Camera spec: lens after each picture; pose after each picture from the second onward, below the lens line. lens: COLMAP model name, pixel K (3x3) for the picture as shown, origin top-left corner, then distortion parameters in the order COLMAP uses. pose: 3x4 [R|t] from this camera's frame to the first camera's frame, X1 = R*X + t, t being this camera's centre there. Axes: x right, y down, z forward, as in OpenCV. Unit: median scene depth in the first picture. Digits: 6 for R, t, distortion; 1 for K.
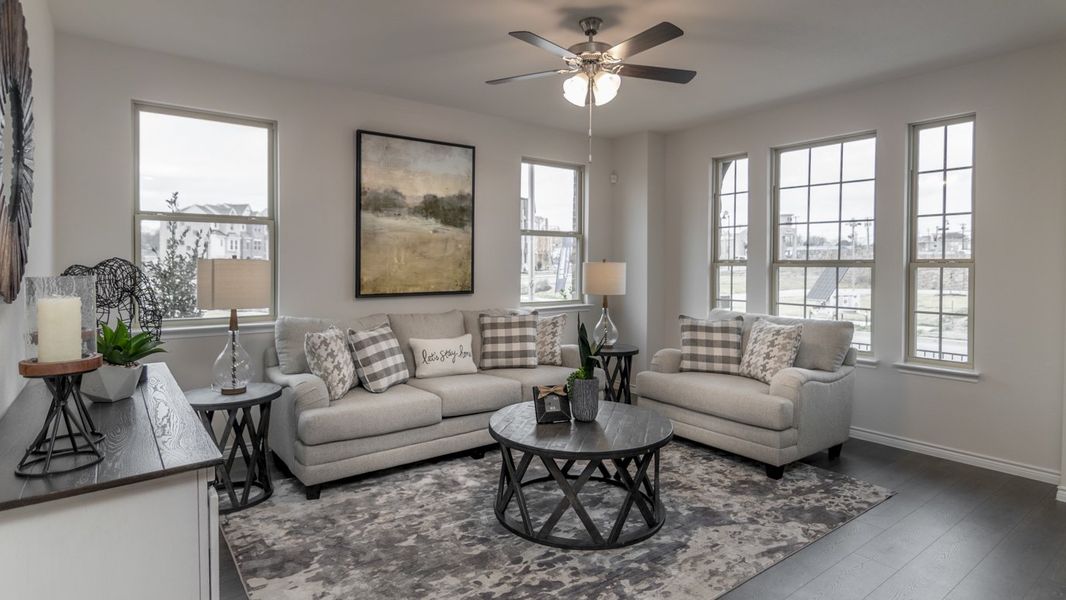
lens RADIAL K [[561.3, 0, 529.7], [0, 561.3, 265.3], [0, 0, 1]] dist [-0.000240, -0.000143]
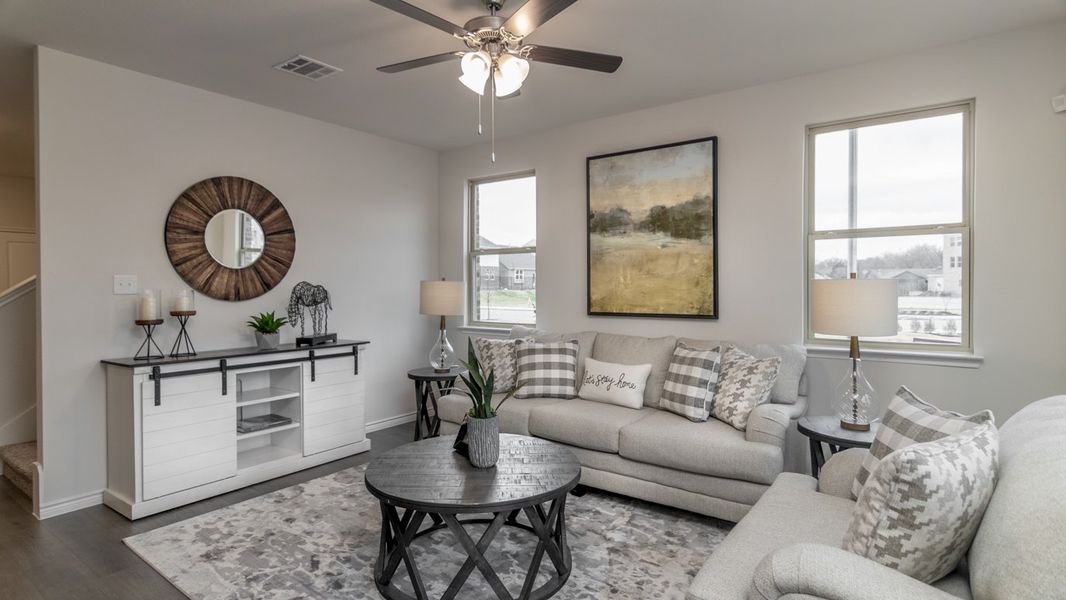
lens RADIAL K [[548.0, 0, 530.4], [0, 548.0, 284.5], [0, 0, 1]] dist [-0.001727, -0.000175]
pose [[0.281129, -0.000835, -0.959670, 0.633487], [0.001915, 0.999998, -0.000309, 0.000373], [0.959668, -0.001750, 0.281130, 0.574343]]
